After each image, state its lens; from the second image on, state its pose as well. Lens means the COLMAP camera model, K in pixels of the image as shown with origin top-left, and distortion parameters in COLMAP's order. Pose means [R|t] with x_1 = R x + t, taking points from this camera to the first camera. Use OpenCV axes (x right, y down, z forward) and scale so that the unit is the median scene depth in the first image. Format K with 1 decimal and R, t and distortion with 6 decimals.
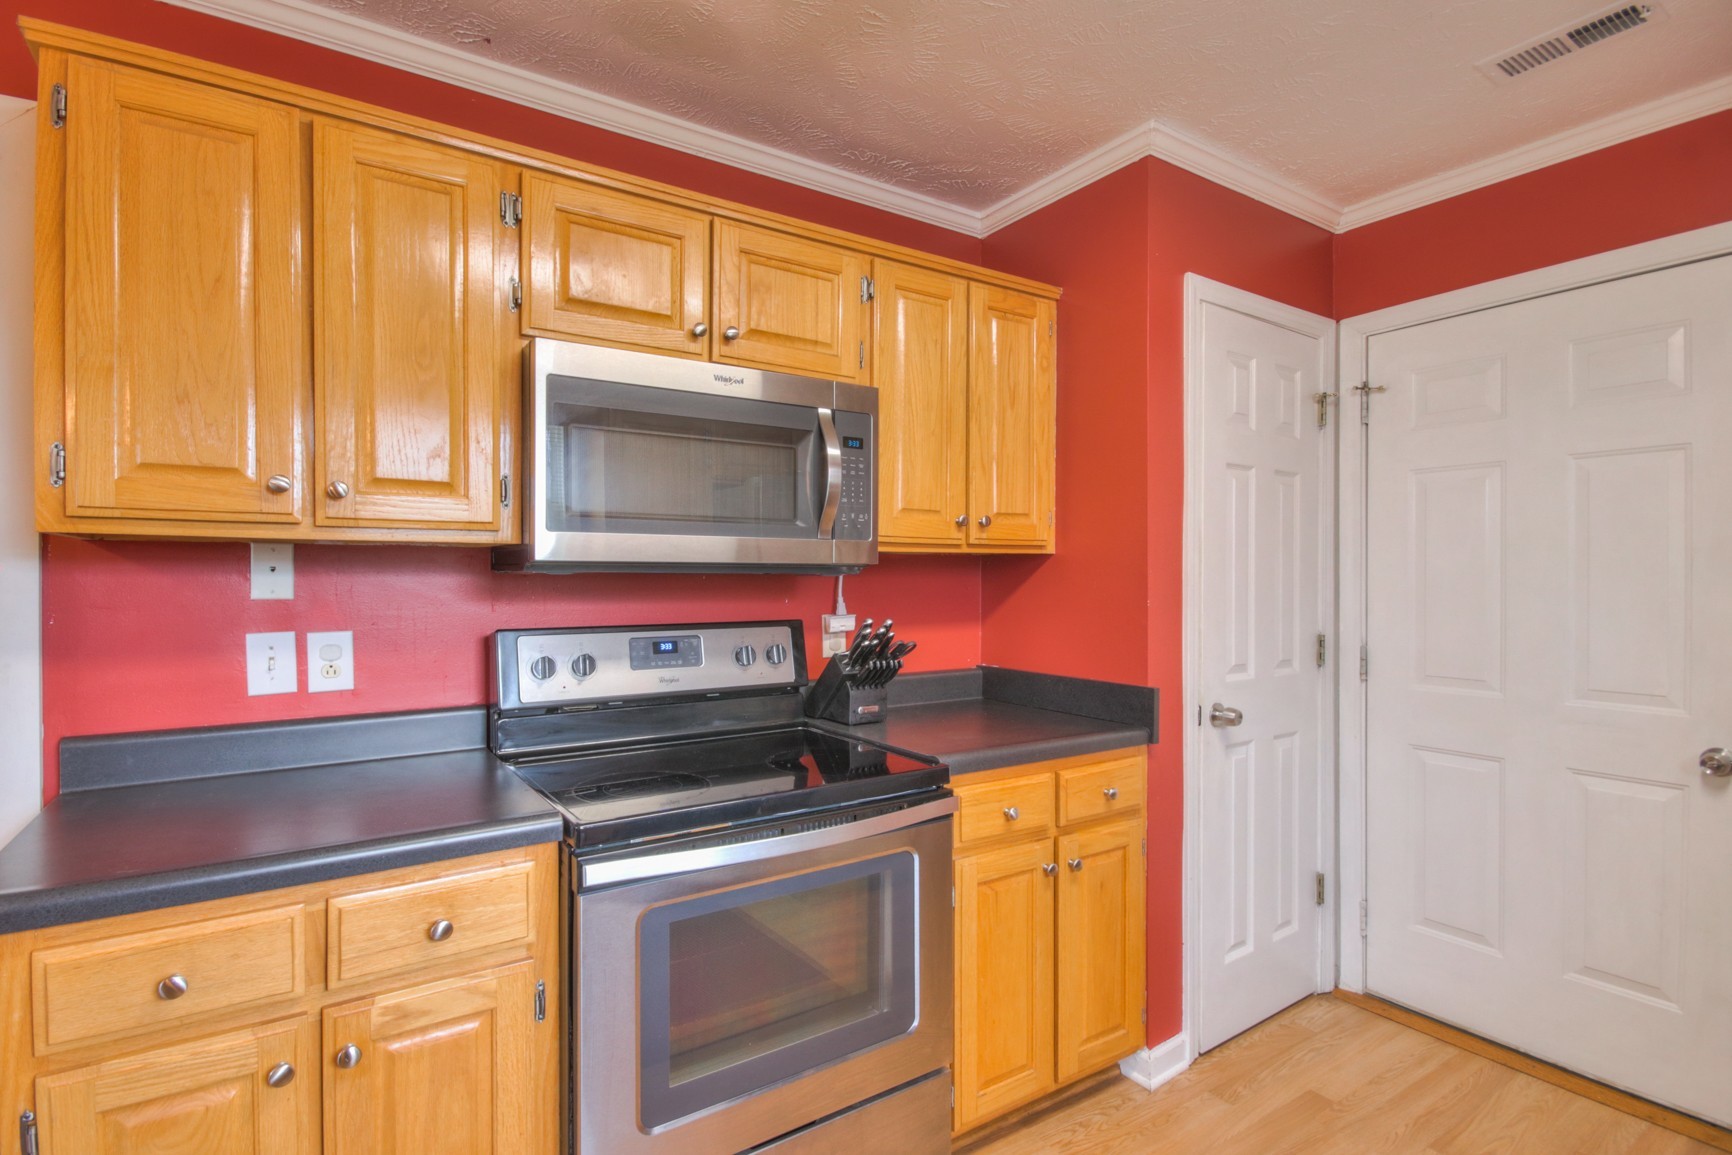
lens RADIAL K [[811.1, 0, 866.0], [0, 811.1, 577.5], [0, 0, 1]] dist [0.000287, -0.000098]
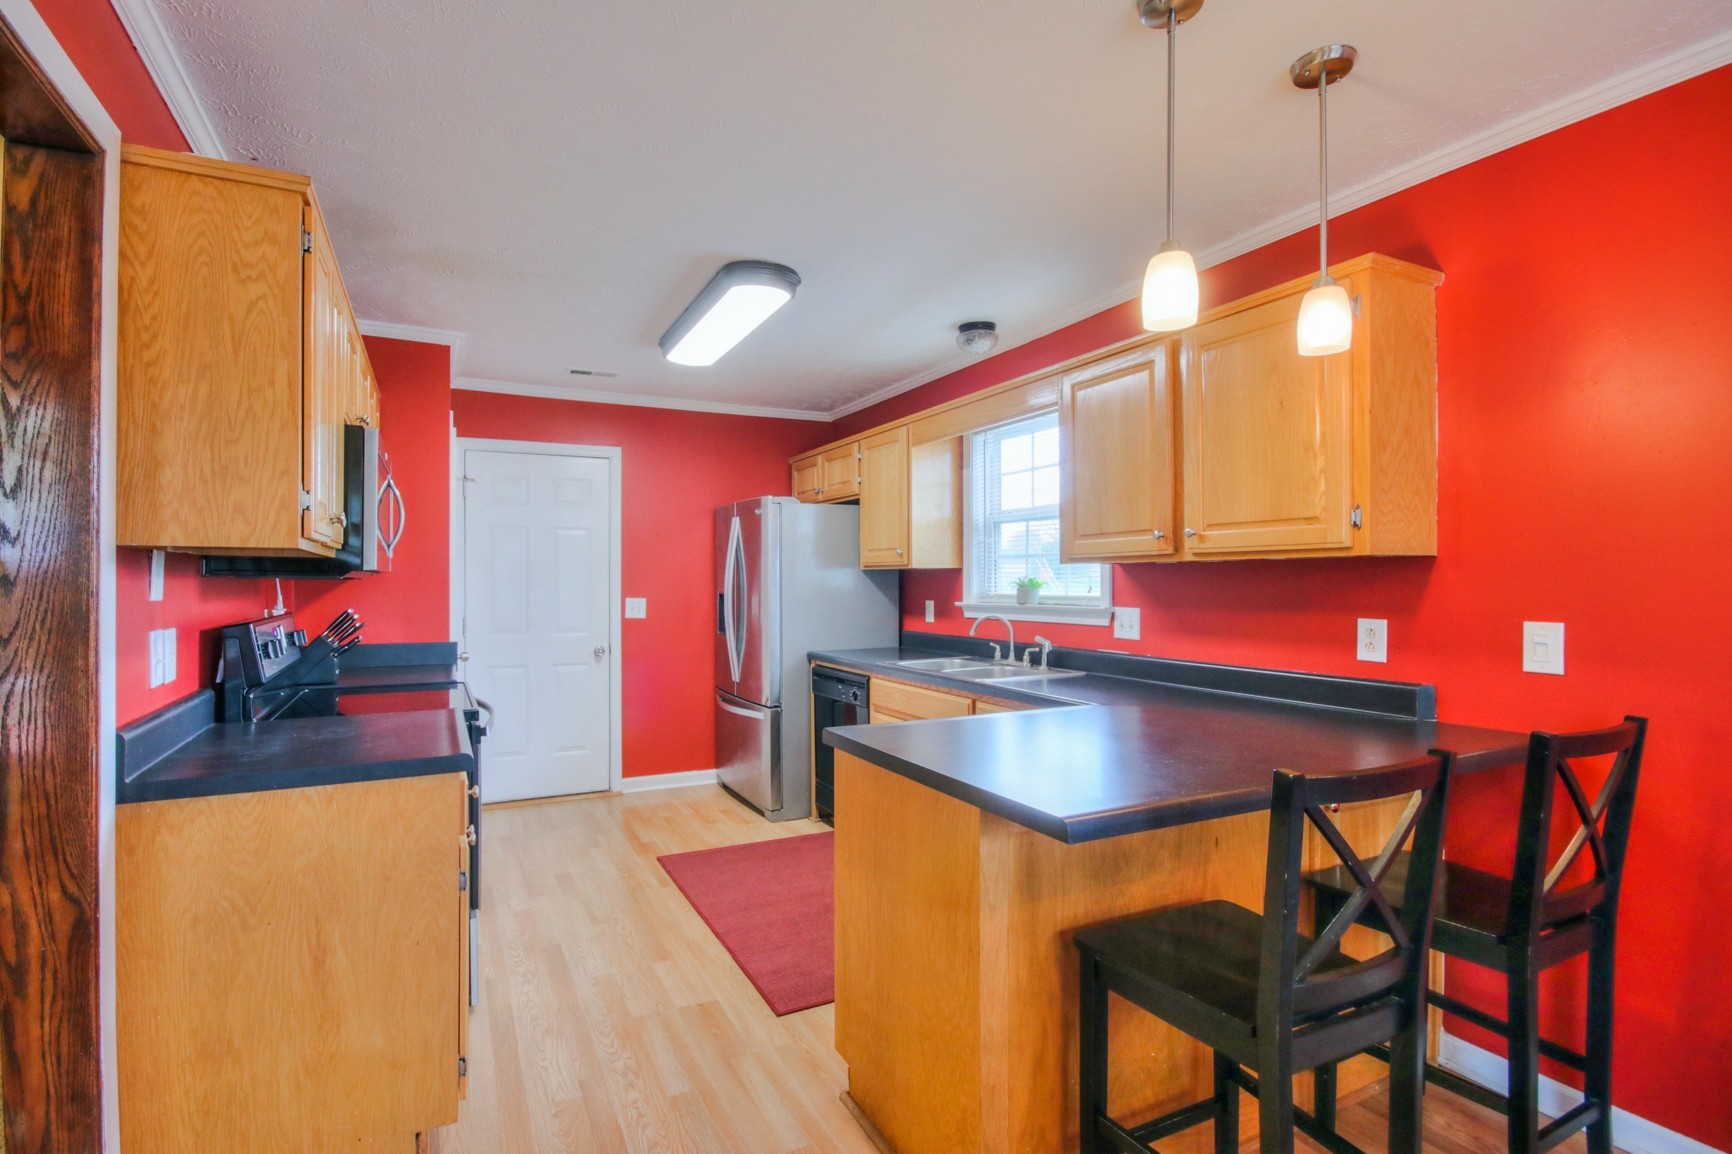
lens RADIAL K [[811.1, 0, 866.0], [0, 811.1, 577.0], [0, 0, 1]] dist [0.000287, -0.000098]
pose [[0.098213, 0.006998, 0.995141, -1.254135], [0.001172, 0.999974, -0.007148, 0.007259], [-0.995165, 0.001868, 0.098202, -0.097071]]
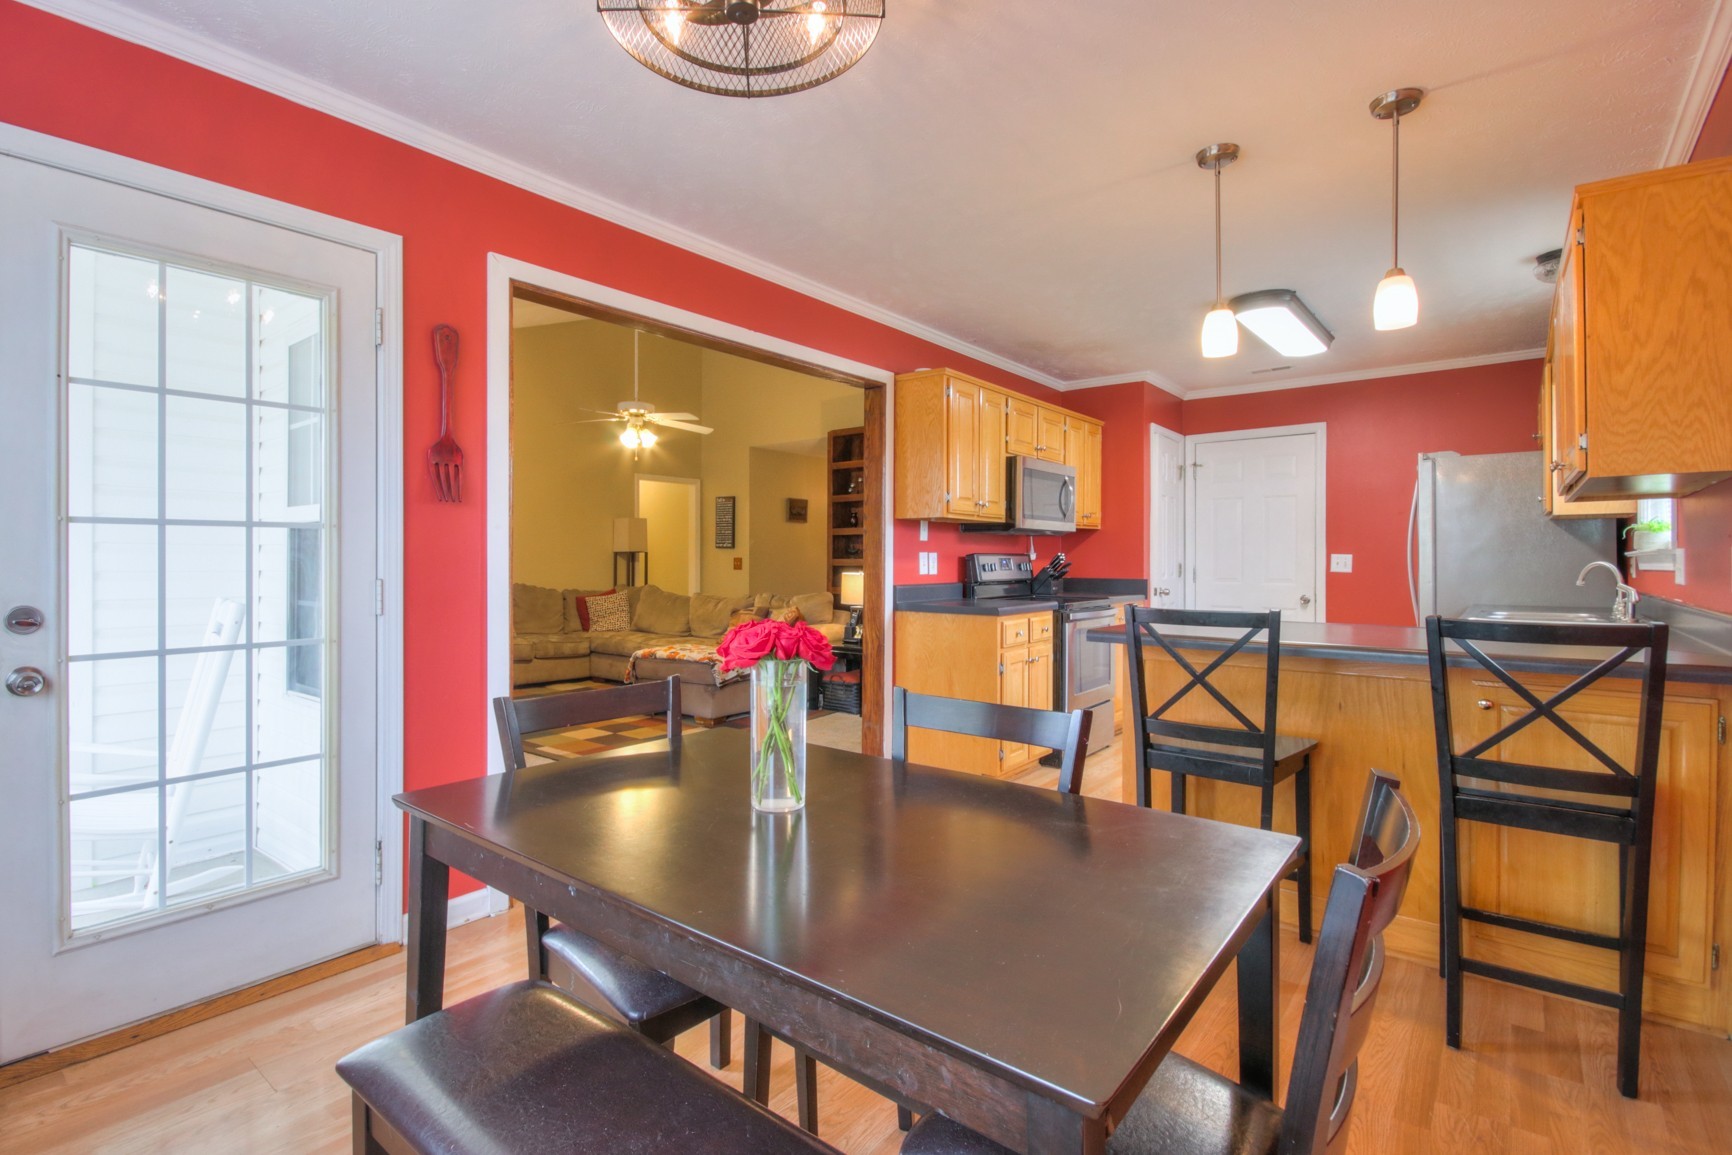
lens RADIAL K [[830.3, 0, 814.4], [0, 830.3, 570.6], [0, 0, 1]] dist [-0.019879, 0.000034]
pose [[0.949812, -0.003331, 0.312804, -1.424004], [-0.000041, 0.999942, 0.010774, 0.071785], [-0.312821, -0.010246, 0.949757, -1.156091]]
